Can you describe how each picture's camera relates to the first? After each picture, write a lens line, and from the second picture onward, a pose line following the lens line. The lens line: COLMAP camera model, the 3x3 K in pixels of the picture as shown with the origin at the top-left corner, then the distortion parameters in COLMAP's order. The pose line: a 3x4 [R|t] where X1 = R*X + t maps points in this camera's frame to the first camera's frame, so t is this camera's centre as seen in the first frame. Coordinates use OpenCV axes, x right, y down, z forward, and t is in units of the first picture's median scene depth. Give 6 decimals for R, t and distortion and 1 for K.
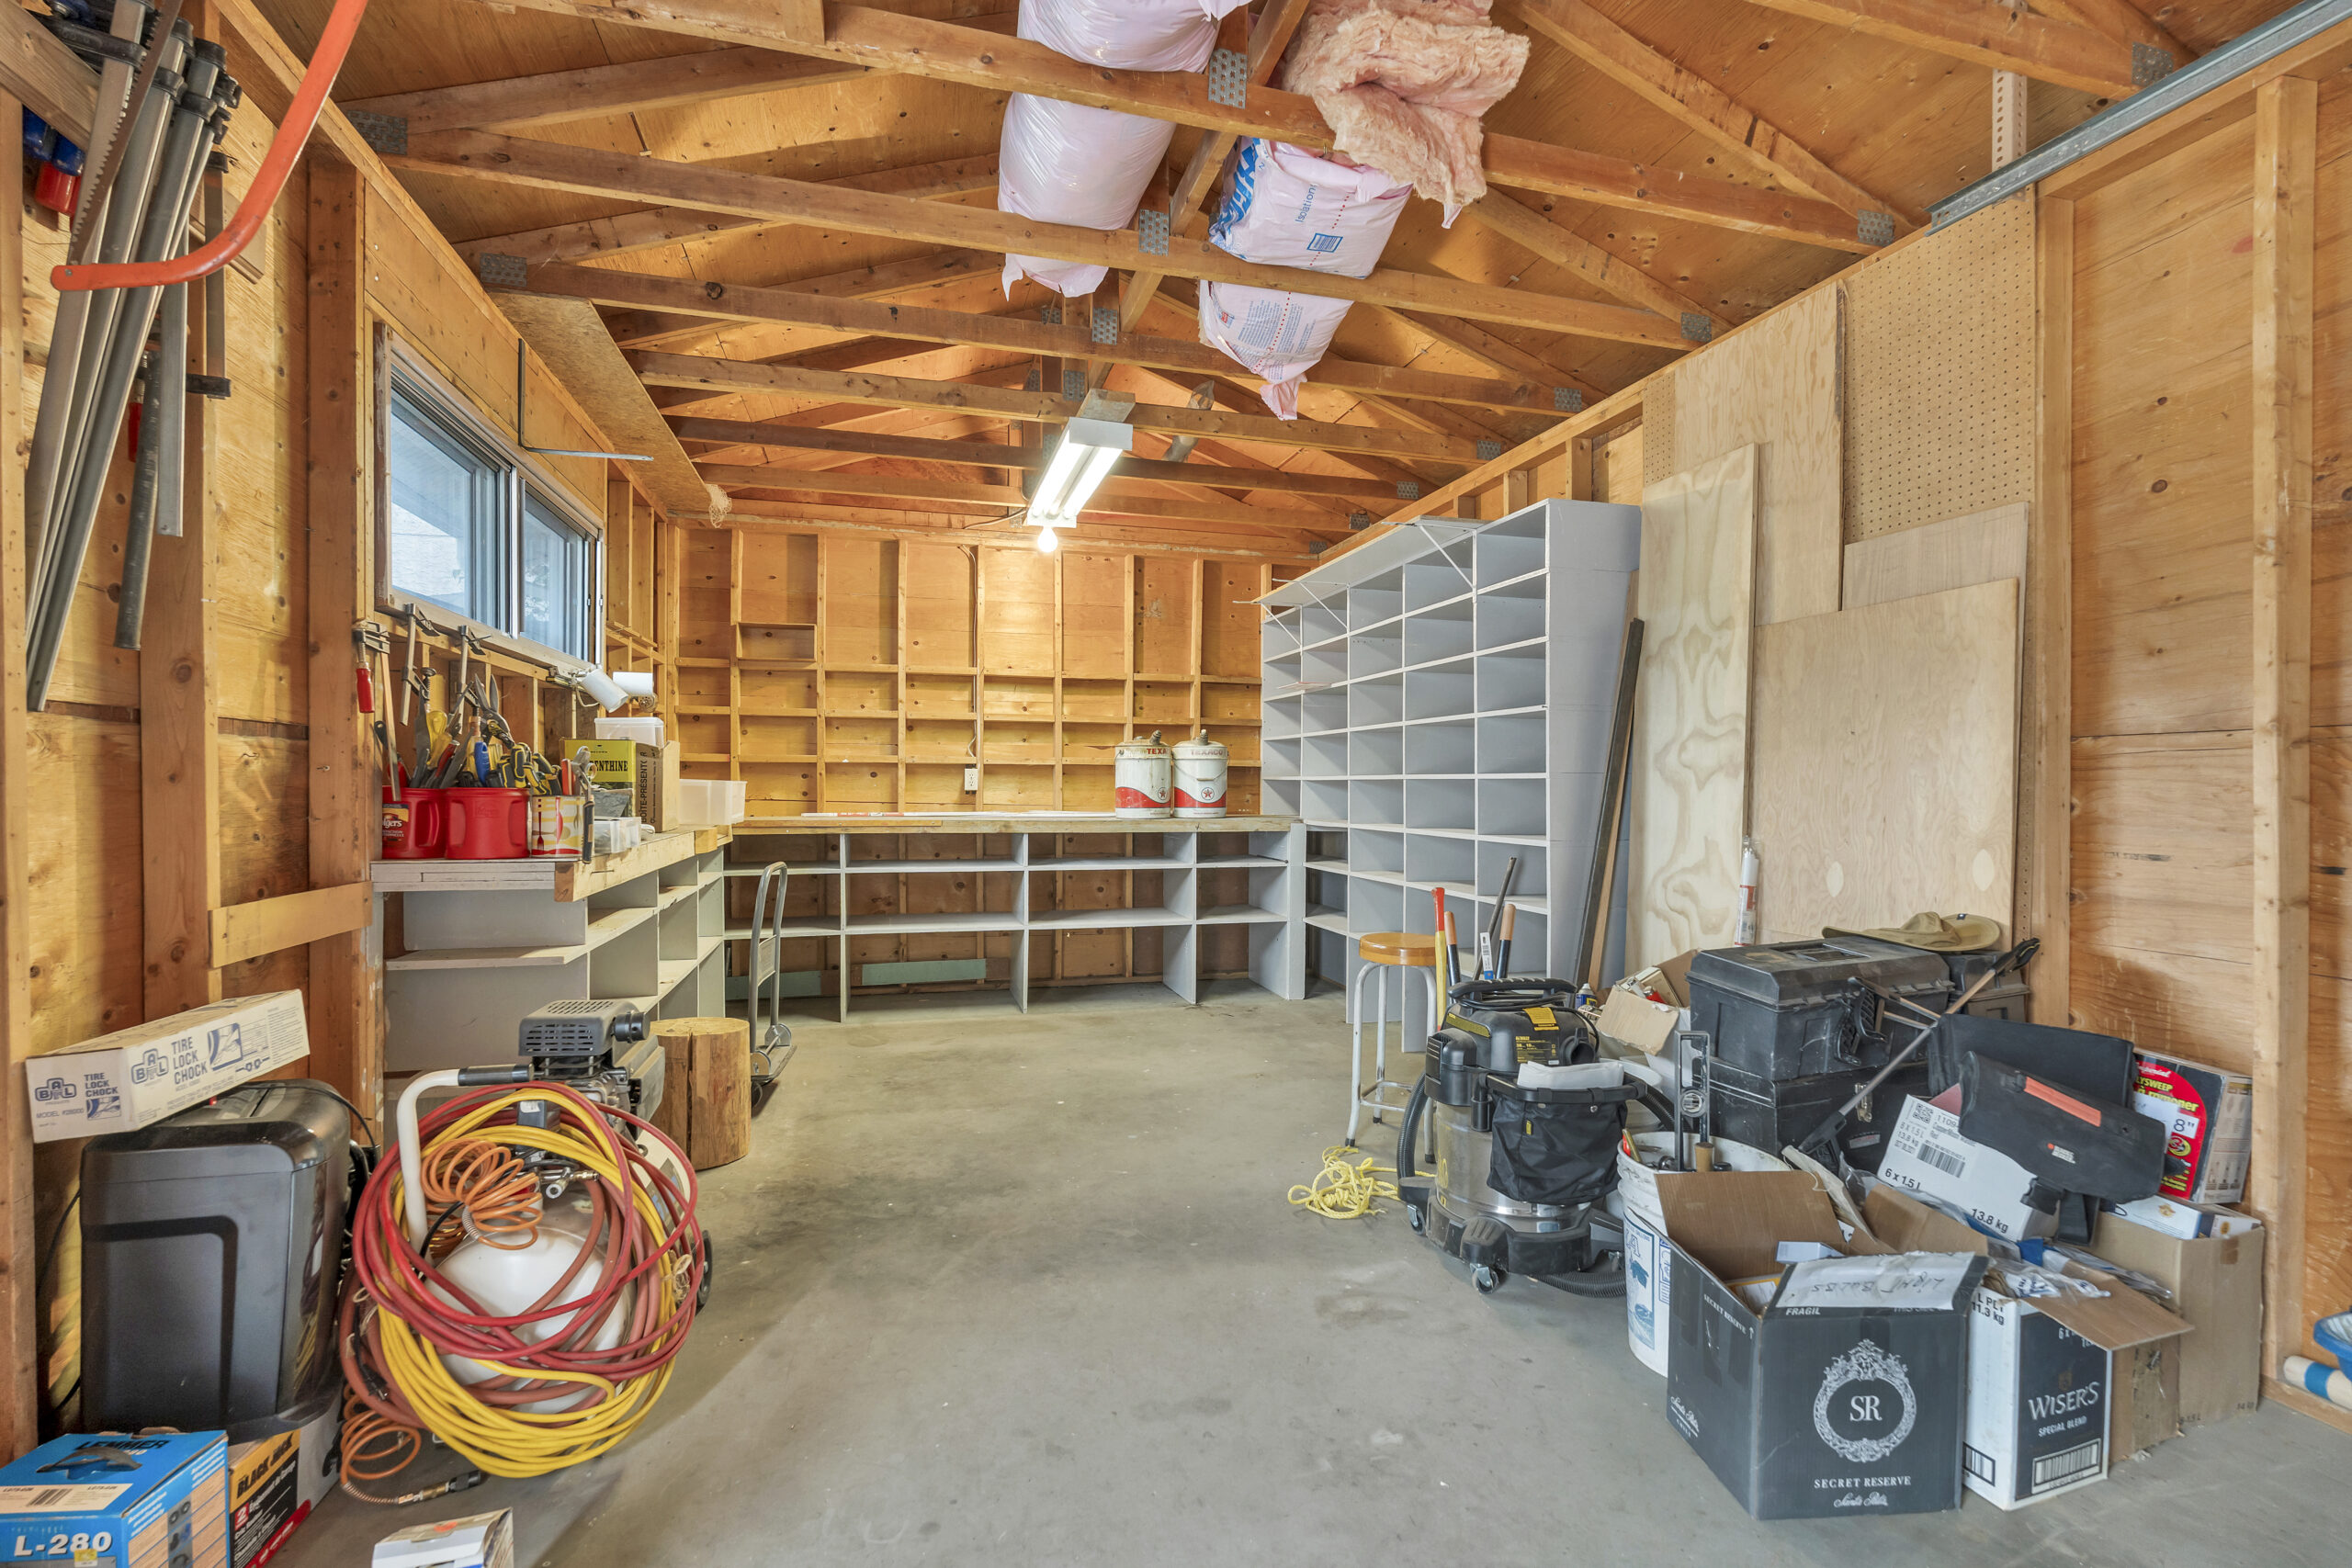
lens RADIAL K [[1047.1, 0, 1168.2], [0, 1047.1, 792.6], [0, 0, 1]] dist [0.001277, 0.000372]
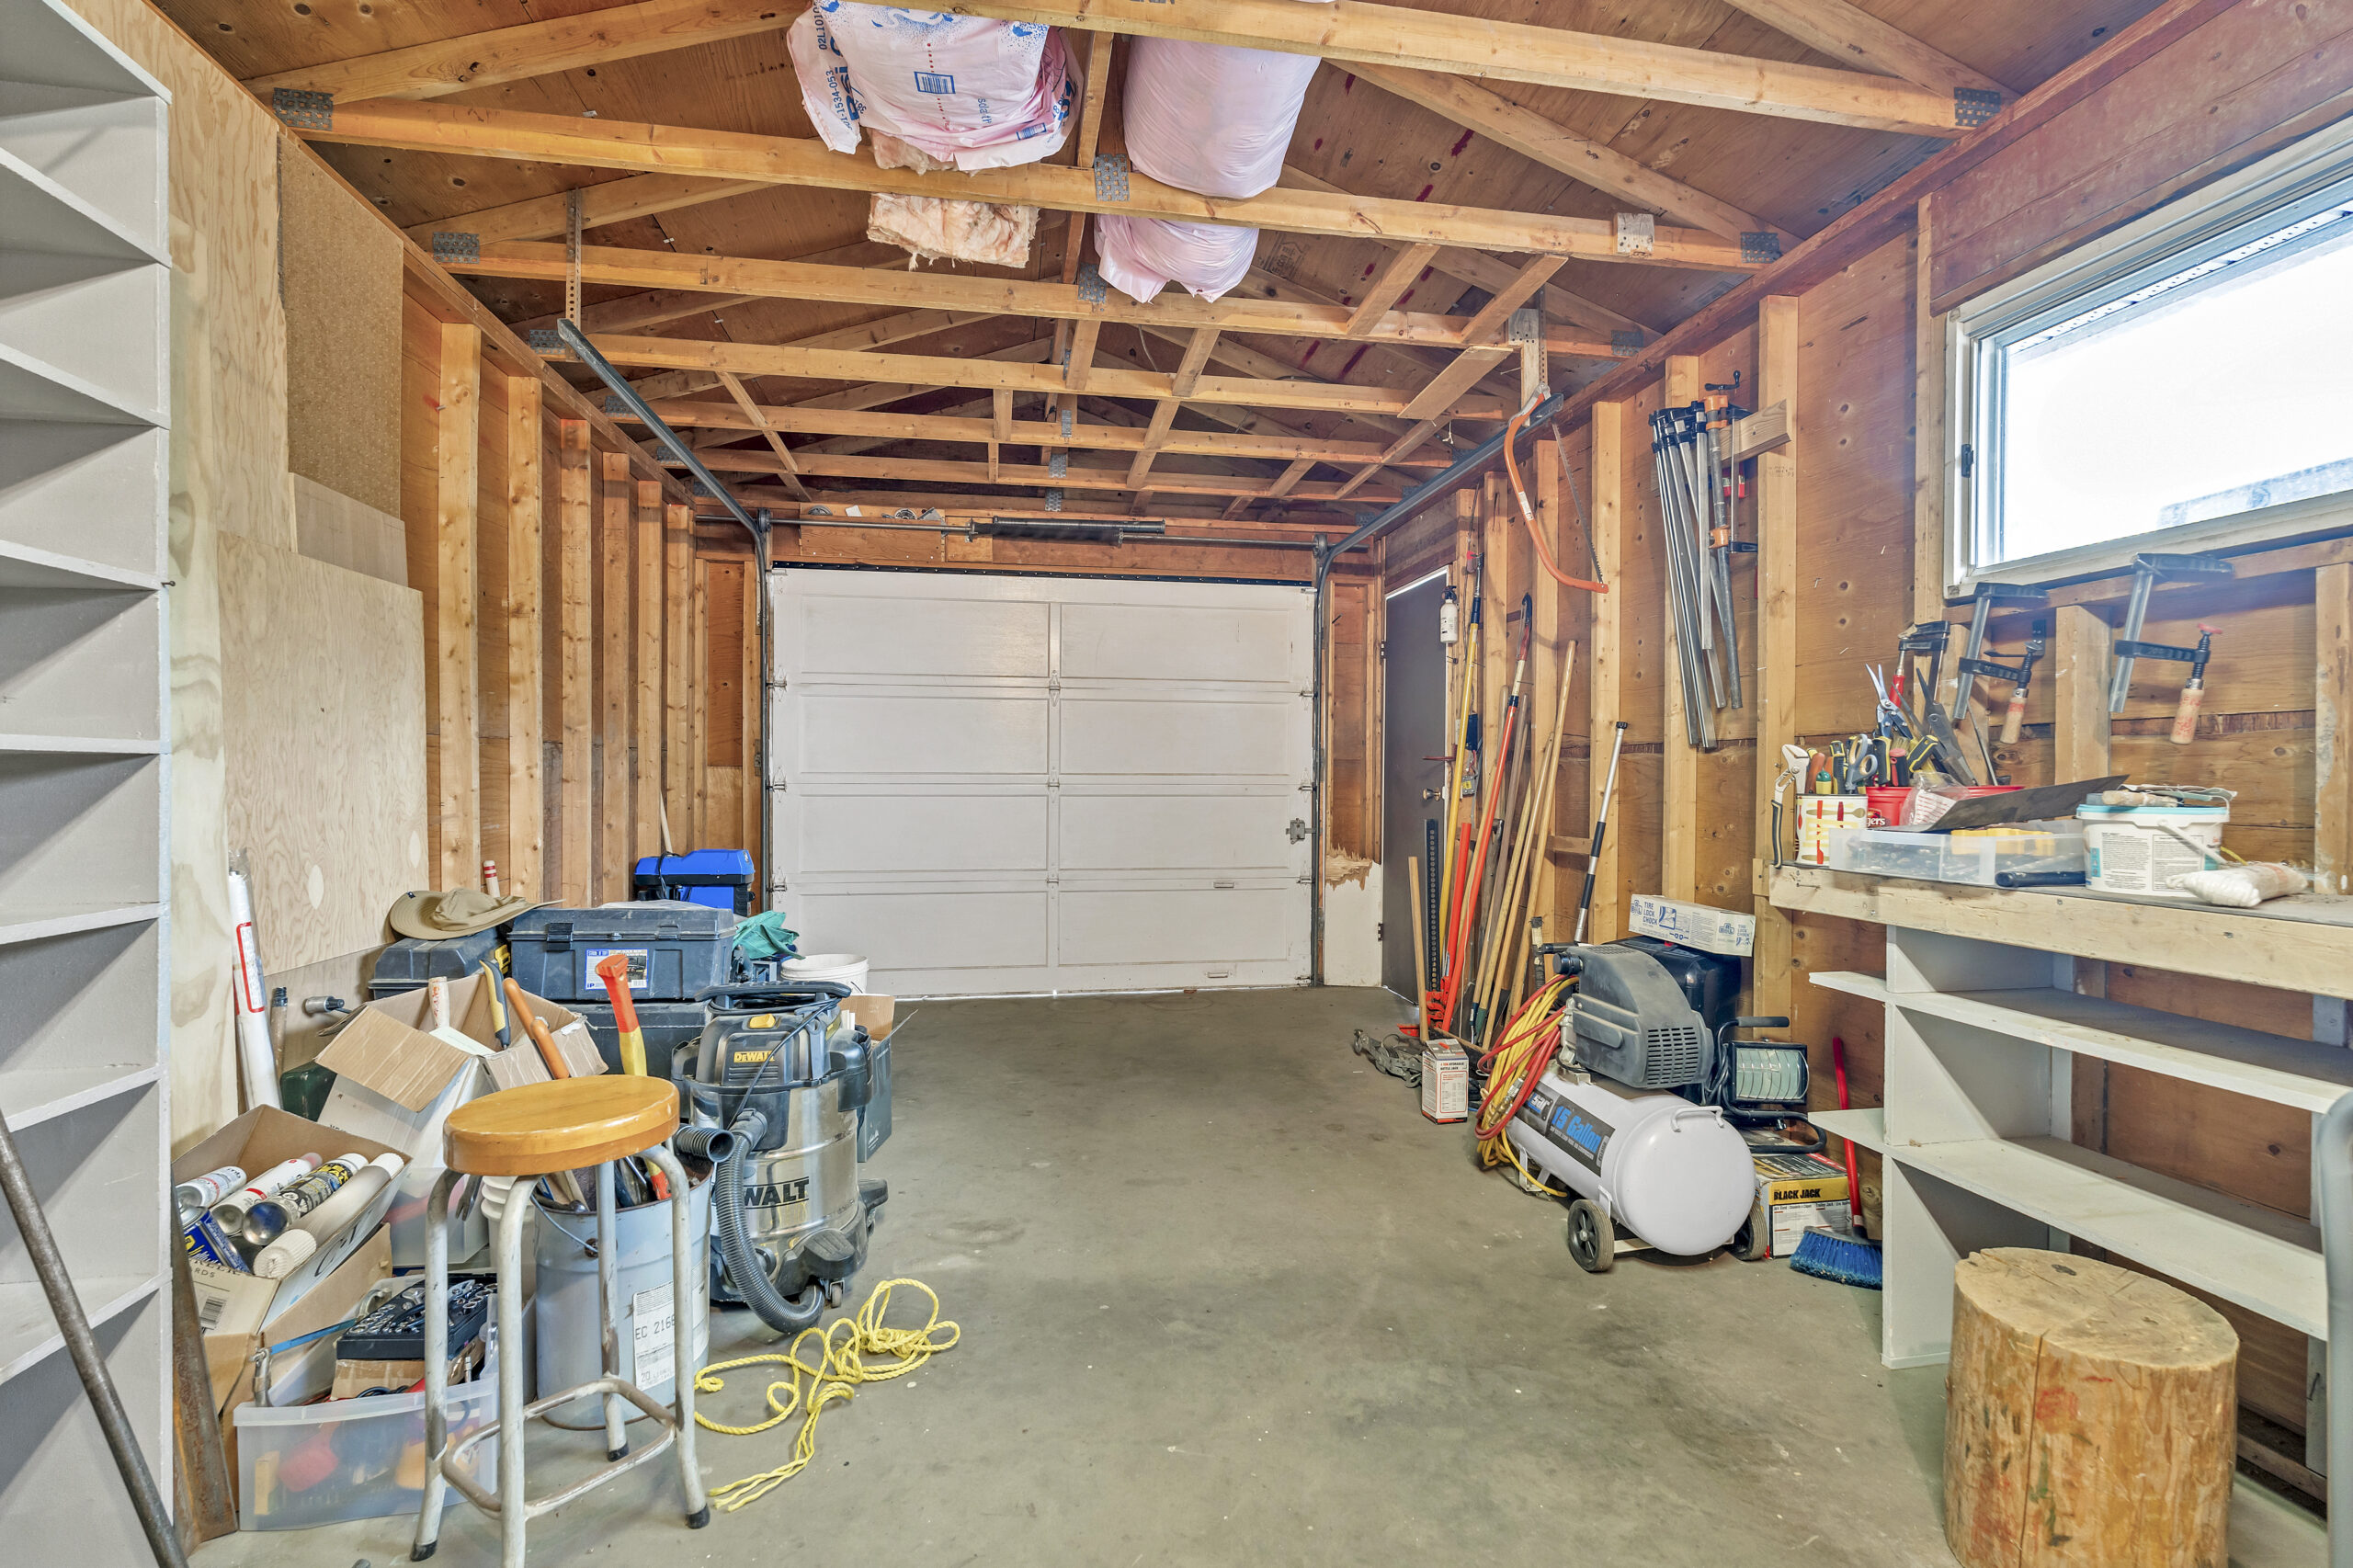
lens RADIAL K [[1052.5, 0, 1176.5], [0, 1052.5, 771.8], [0, 0, 1]] dist [-0.002985, -0.000145]
pose [[-0.995929, -0.006457, 0.089909, -0.116638], [-0.006332, 0.999979, 0.001682, -0.013685], [-0.089918, 0.001106, -0.995949, 1.967540]]
